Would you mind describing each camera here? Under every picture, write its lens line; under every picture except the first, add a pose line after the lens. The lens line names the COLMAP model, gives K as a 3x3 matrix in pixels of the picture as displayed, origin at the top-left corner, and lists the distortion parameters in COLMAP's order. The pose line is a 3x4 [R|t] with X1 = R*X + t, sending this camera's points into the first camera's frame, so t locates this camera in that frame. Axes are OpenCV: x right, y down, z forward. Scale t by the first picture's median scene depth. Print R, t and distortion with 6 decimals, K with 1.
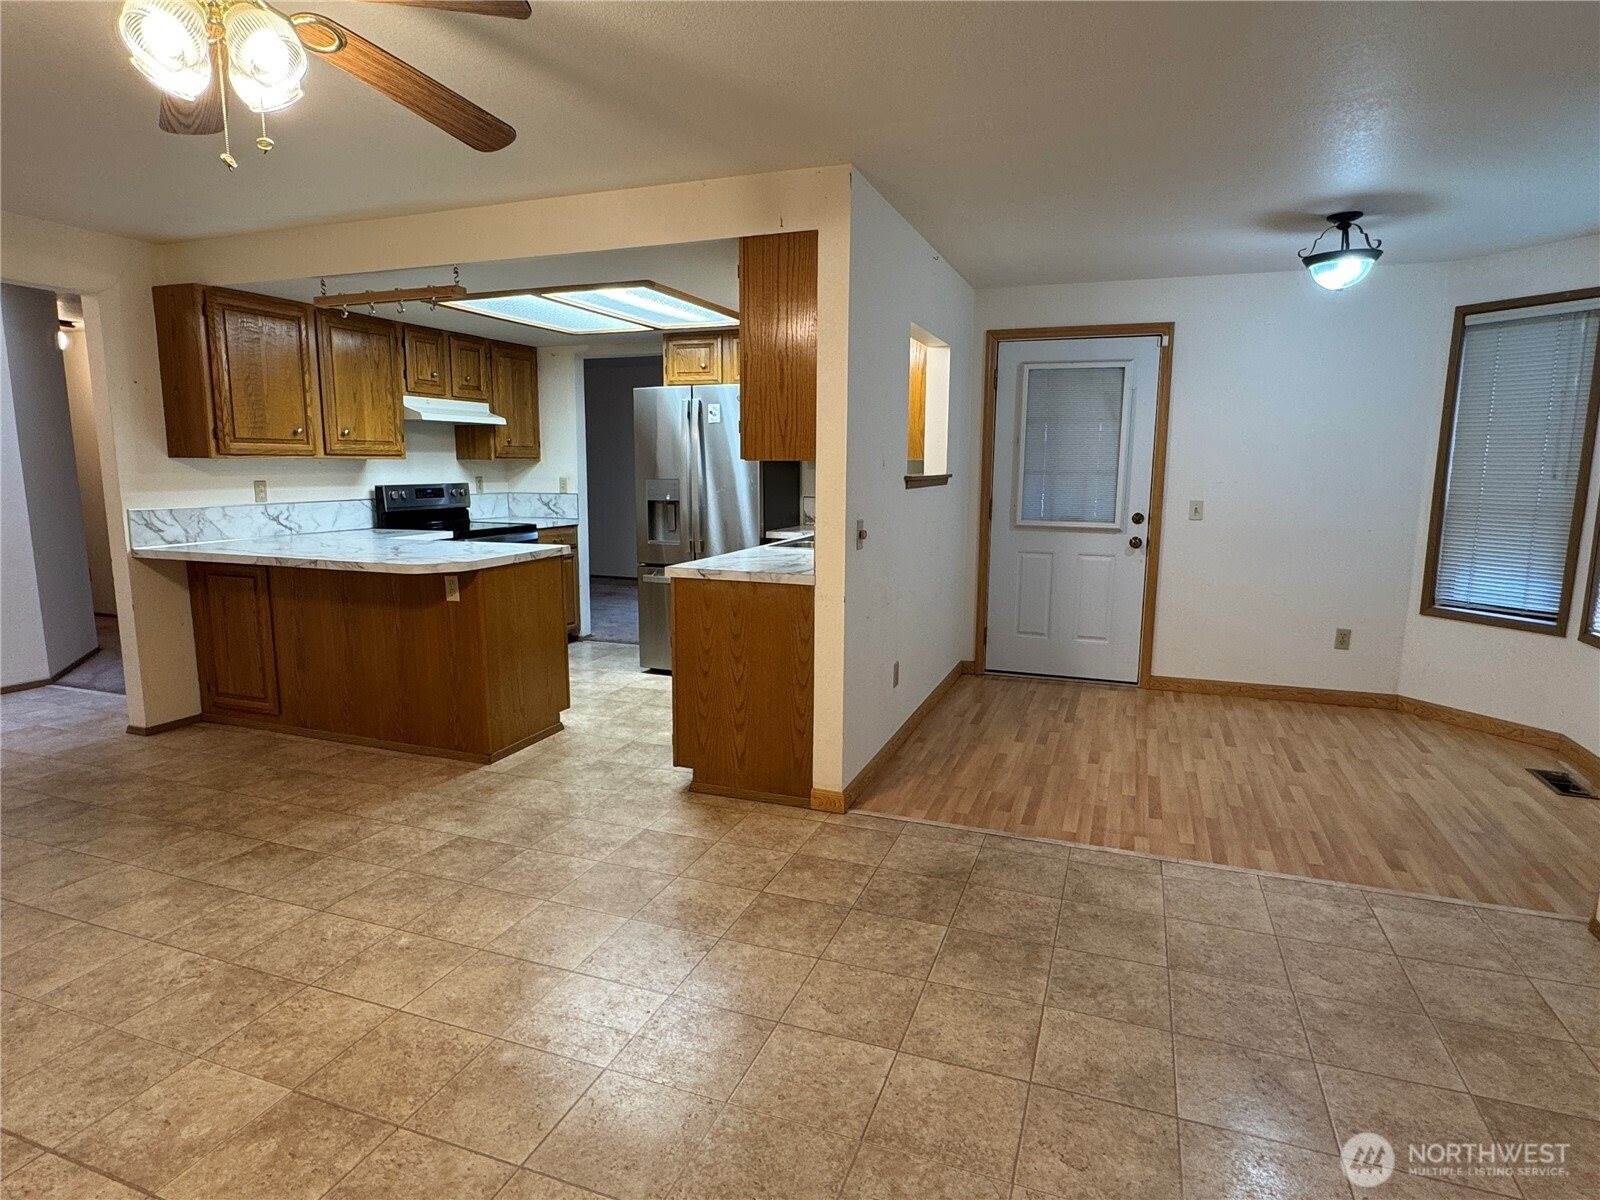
lens RADIAL K [[892.4, 0, 795.0], [0, 892.4, 594.8], [0, 0, 1]] dist [-0.005660, 0.001407]
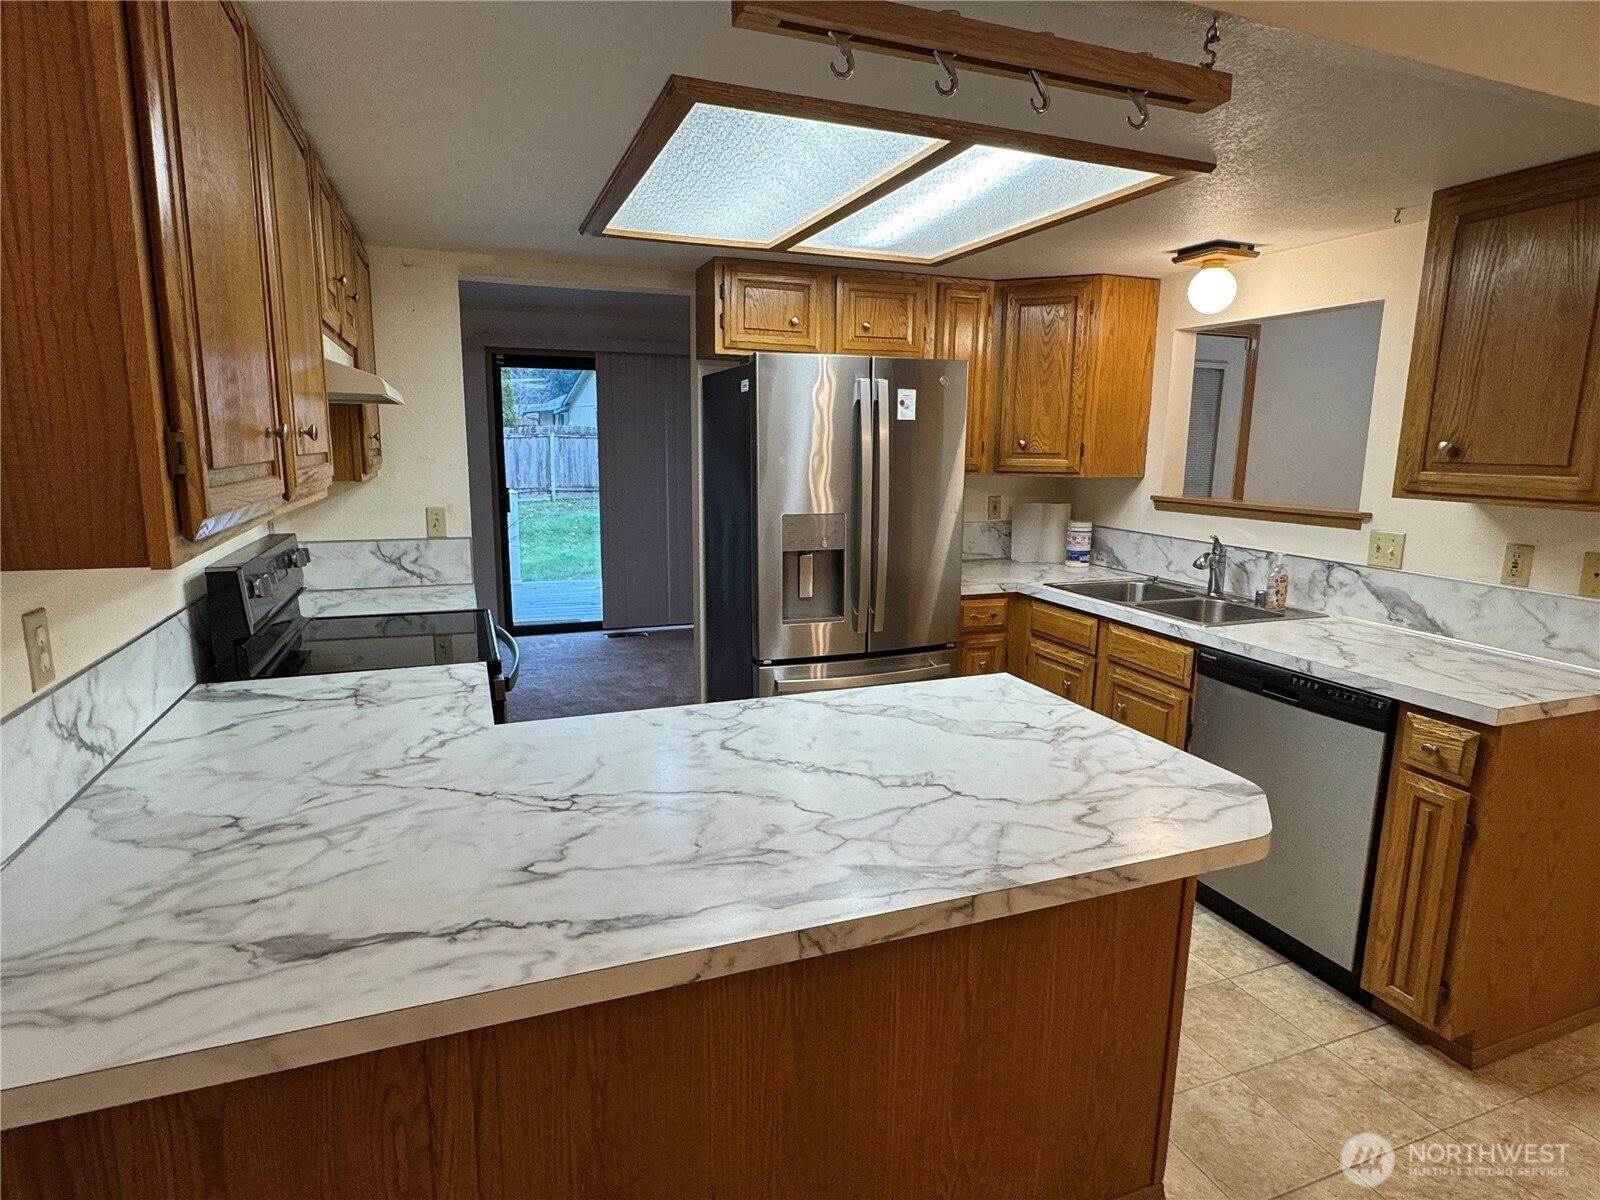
lens RADIAL K [[892.4, 0, 802.6], [0, 892.4, 602.0], [0, 0, 1]] dist [-0.005660, 0.001407]
pose [[0.745957, -0.112746, 0.656381, -0.836588], [0.088852, 0.993604, 0.069693, -0.176919], [-0.660041, 0.006333, 0.751203, 0.883970]]
